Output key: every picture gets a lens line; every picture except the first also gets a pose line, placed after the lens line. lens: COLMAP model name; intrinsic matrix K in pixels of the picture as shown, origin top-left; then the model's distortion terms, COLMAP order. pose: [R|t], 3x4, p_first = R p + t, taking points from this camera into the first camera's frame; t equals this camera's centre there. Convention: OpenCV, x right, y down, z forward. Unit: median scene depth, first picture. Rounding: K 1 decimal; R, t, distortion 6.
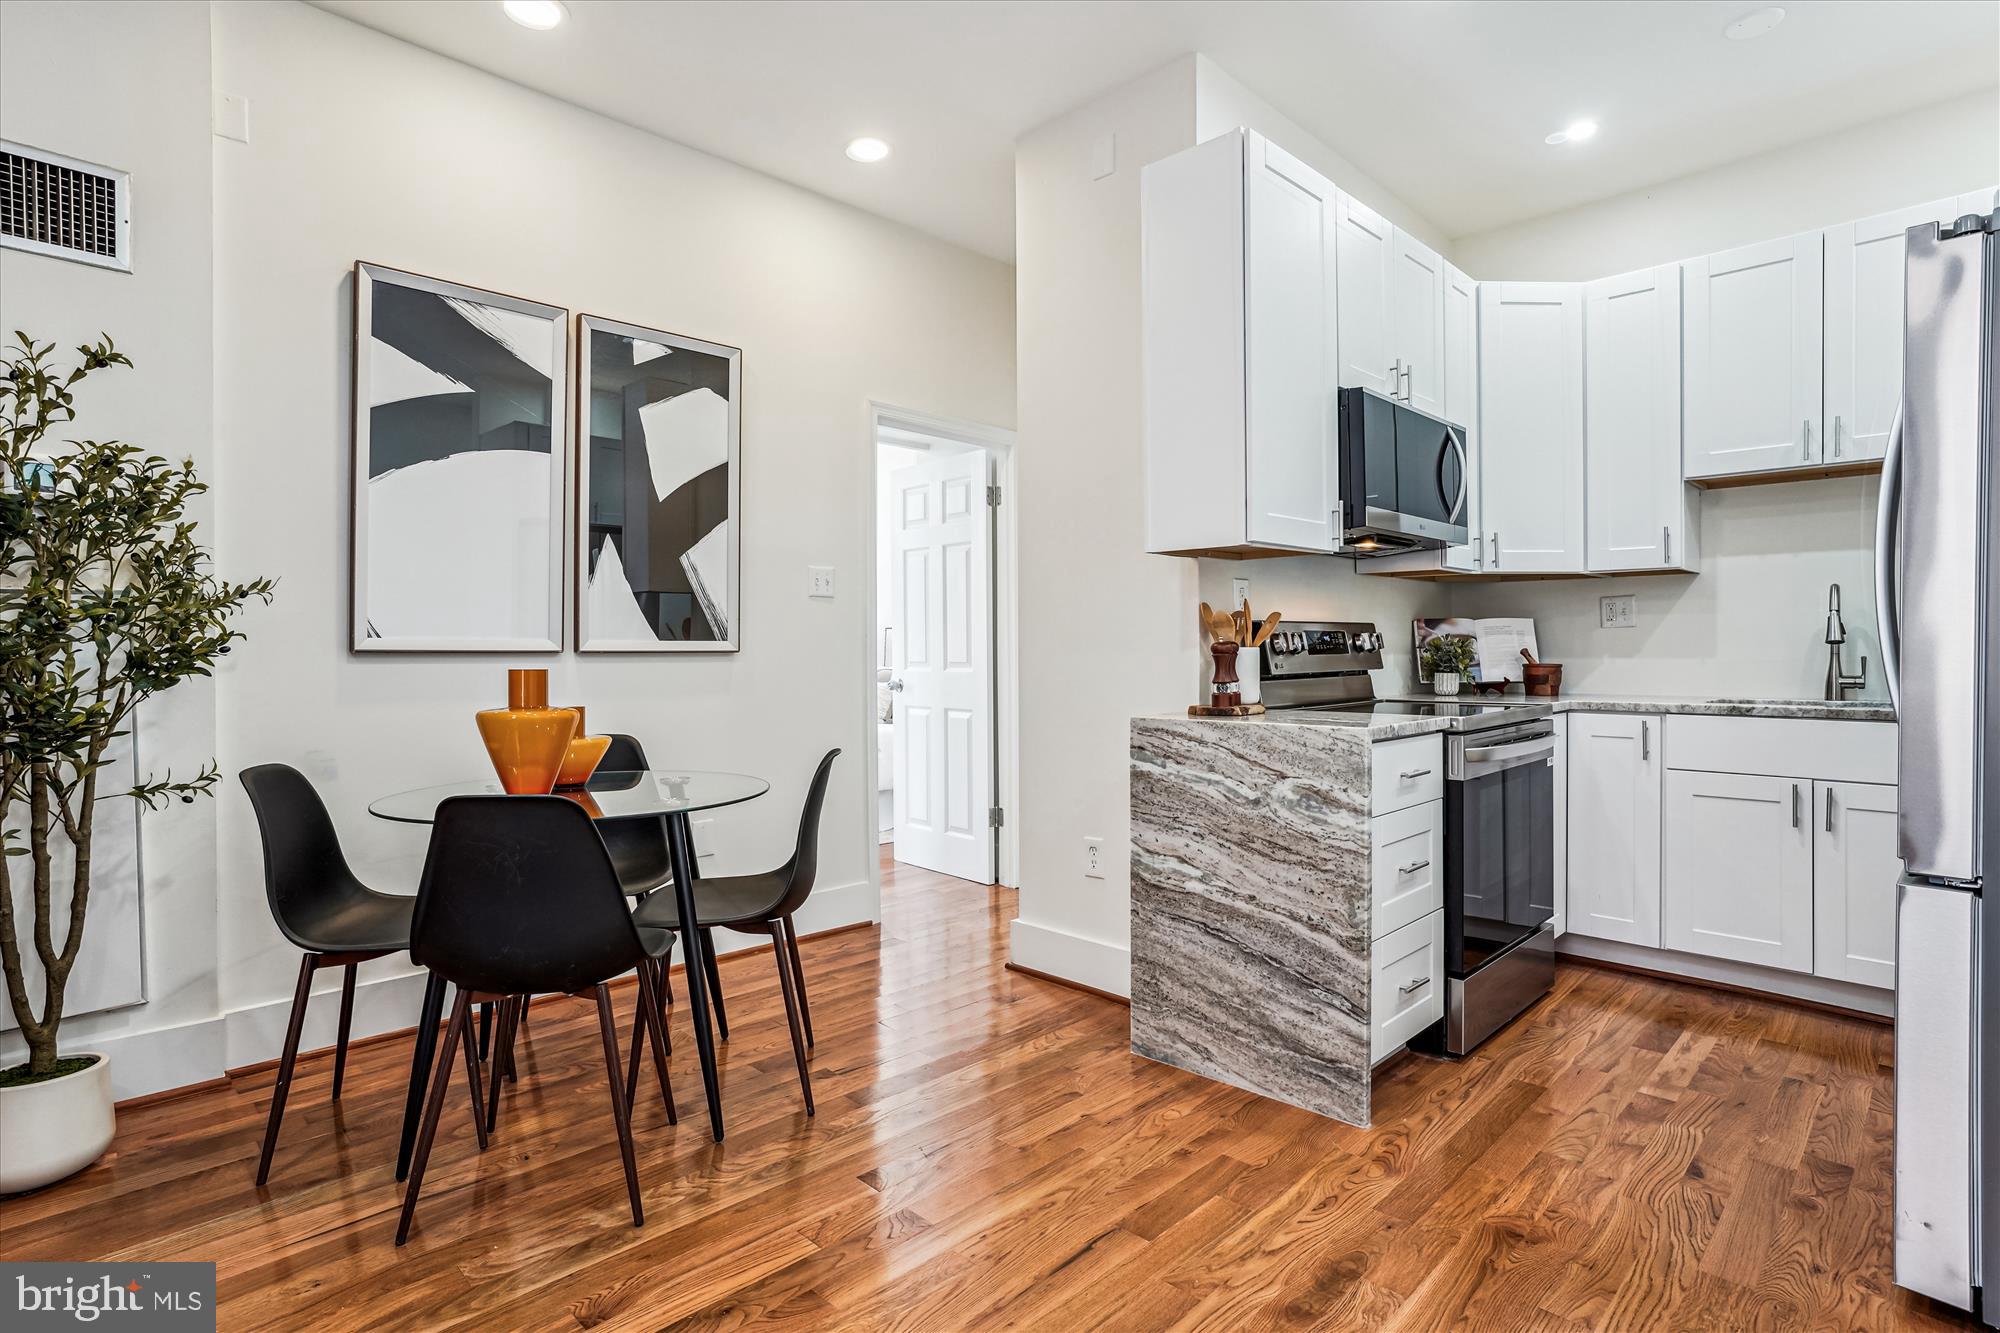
lens RADIAL K [[1018.0, 0, 1013.4], [0, 1018.0, 654.8], [0, 0, 1]] dist [-0.054345, 0.039359]
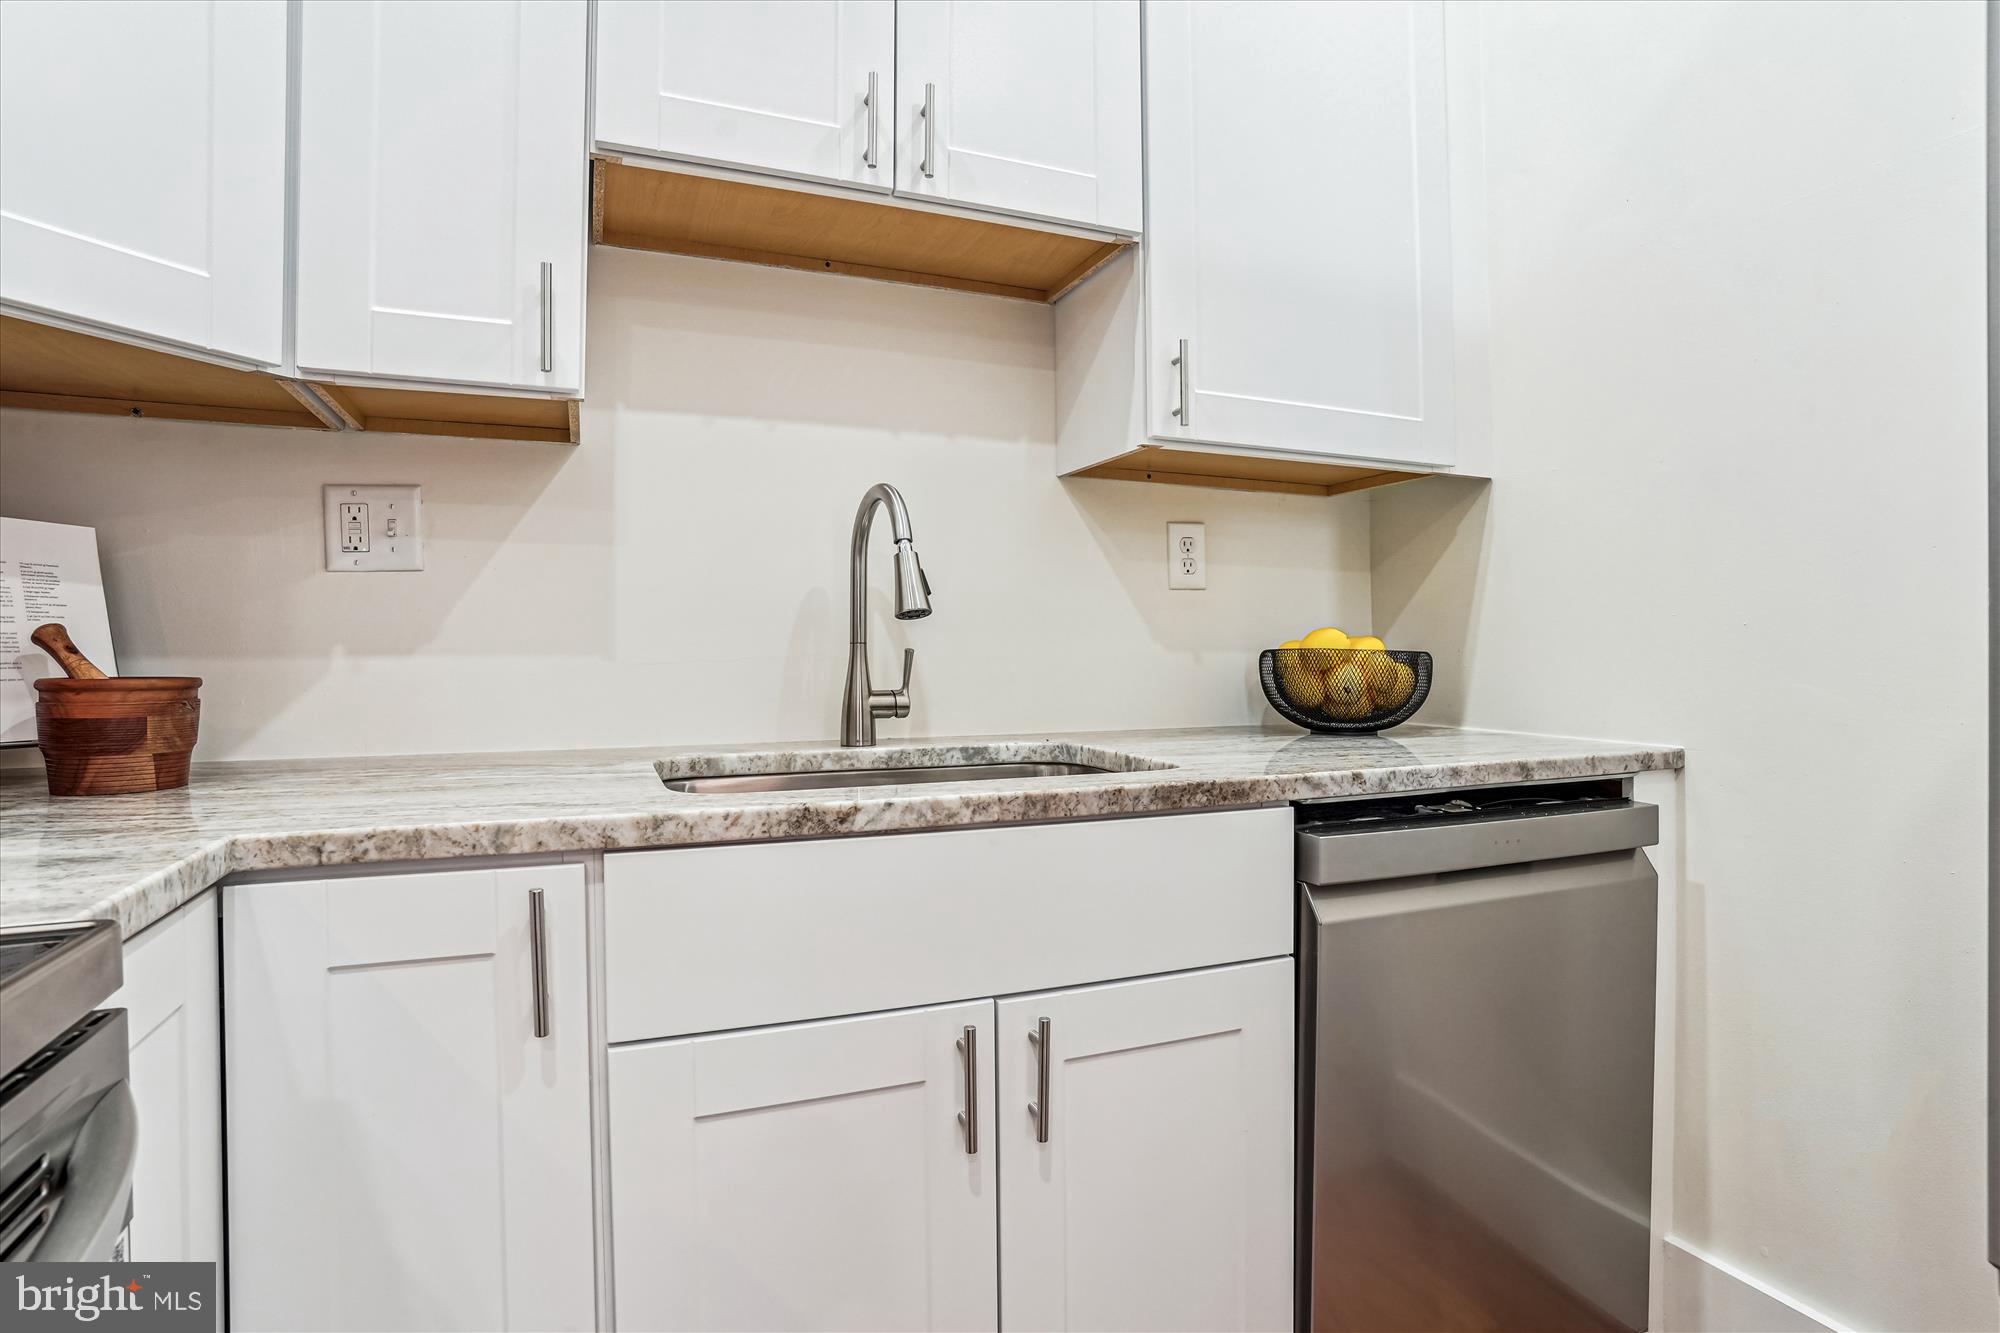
lens RADIAL K [[1016.5, 0, 1000.0], [0, 1016.5, 666.5], [0, 0, 1]] dist [-0.081774, 0.038086]
pose [[0.393102, -0.013099, 0.919402, 0.515030], [0.004920, 0.999914, 0.012142, 0.005145], [-0.919482, -0.000249, 0.393133, 0.923820]]
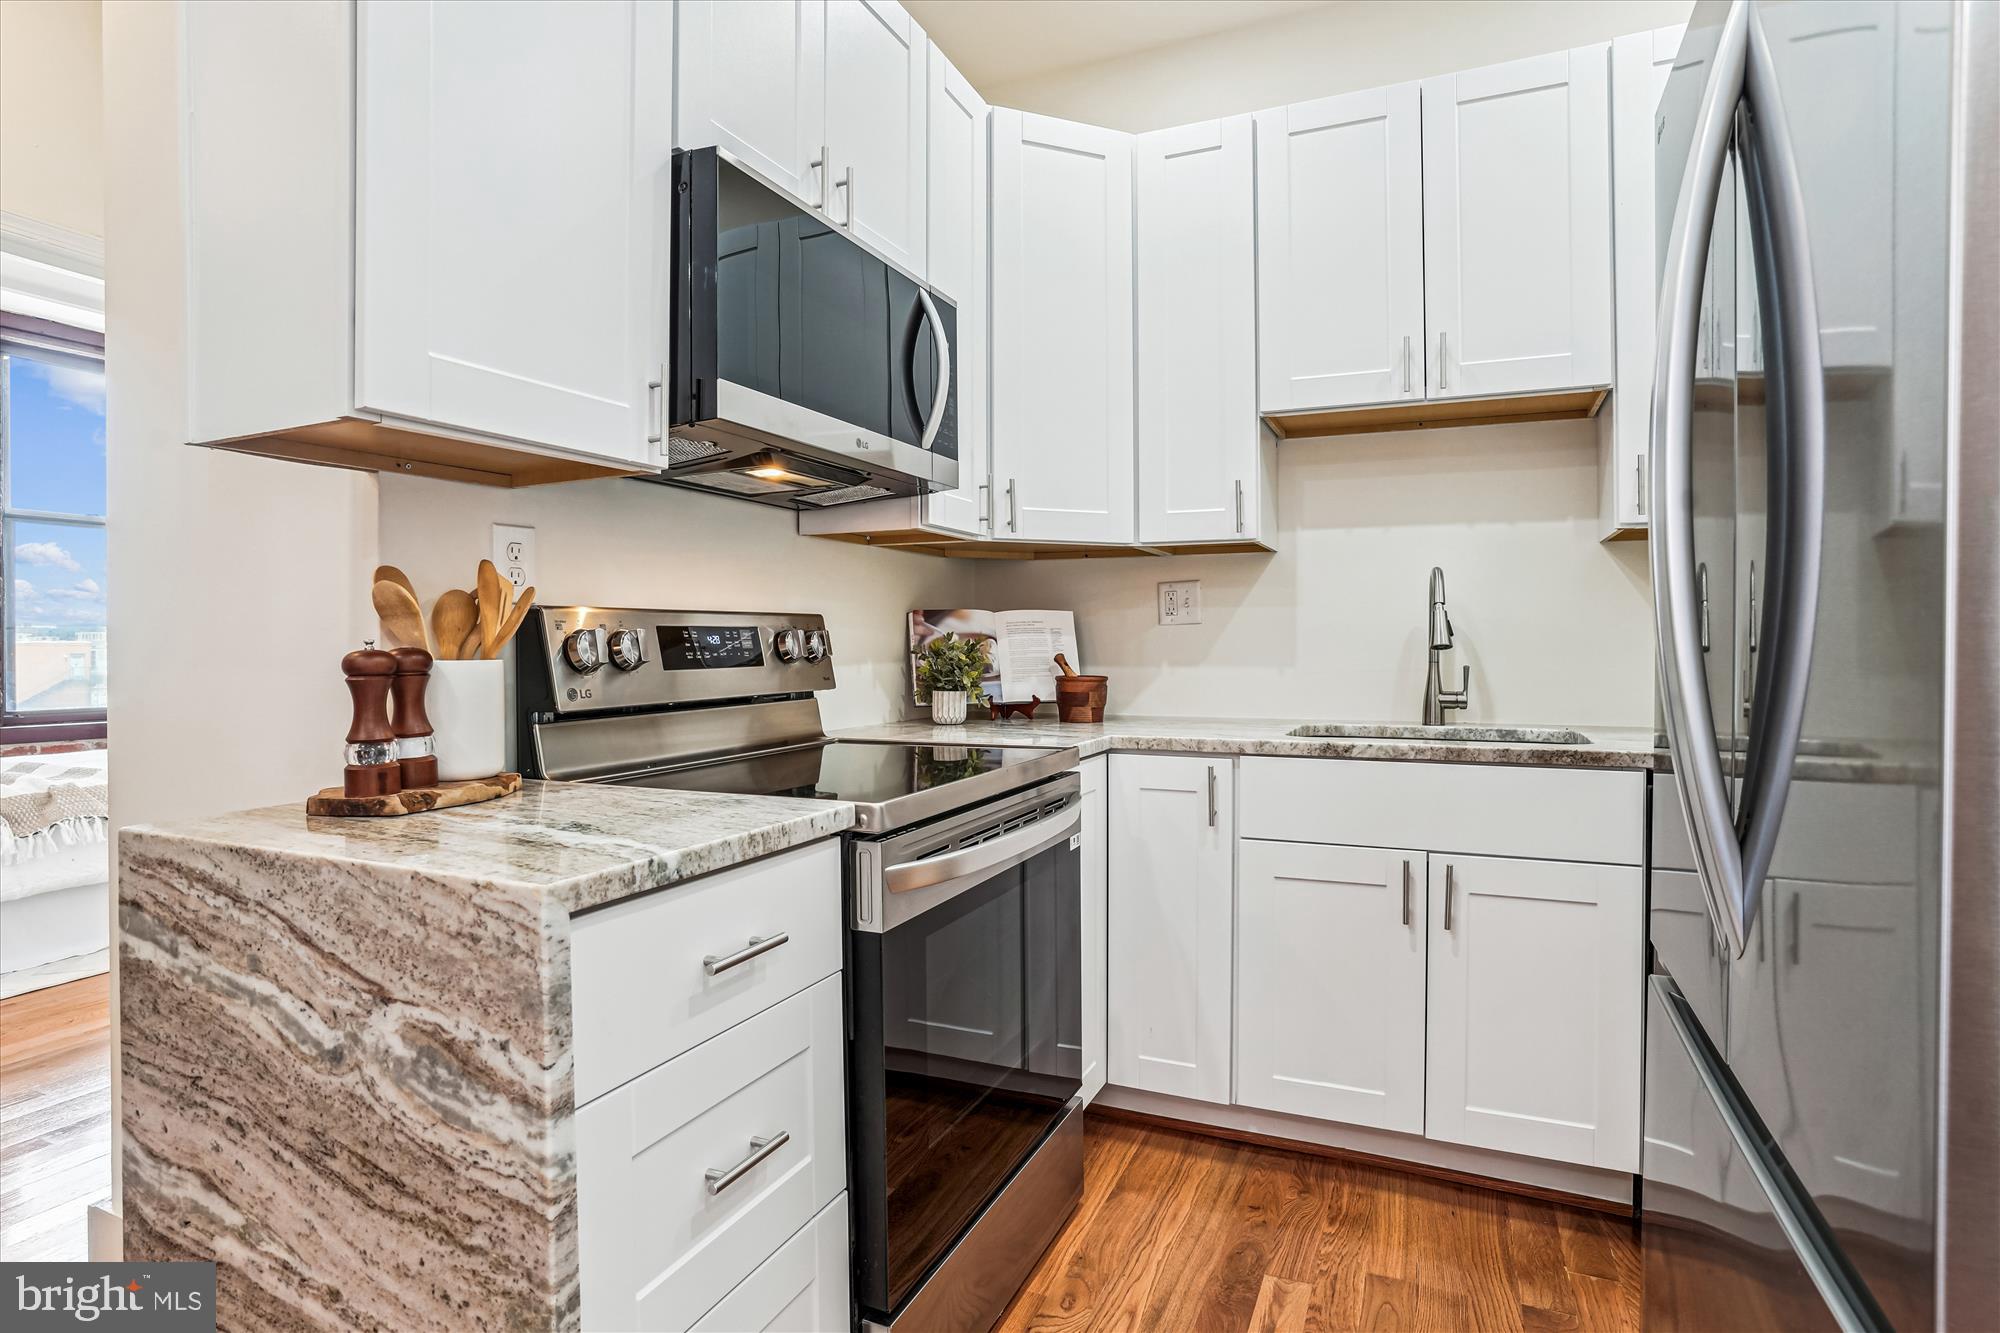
lens RADIAL K [[1024.0, 0, 1000.4], [0, 1024.0, 651.4], [0, 0, 1]] dist [-0.073907, 0.039180]
pose [[0.937670, -0.001235, 0.347526, 0.316780], [0.001039, 0.999999, 0.000751, -0.011877], [-0.347526, -0.000343, 0.937670, 0.497124]]
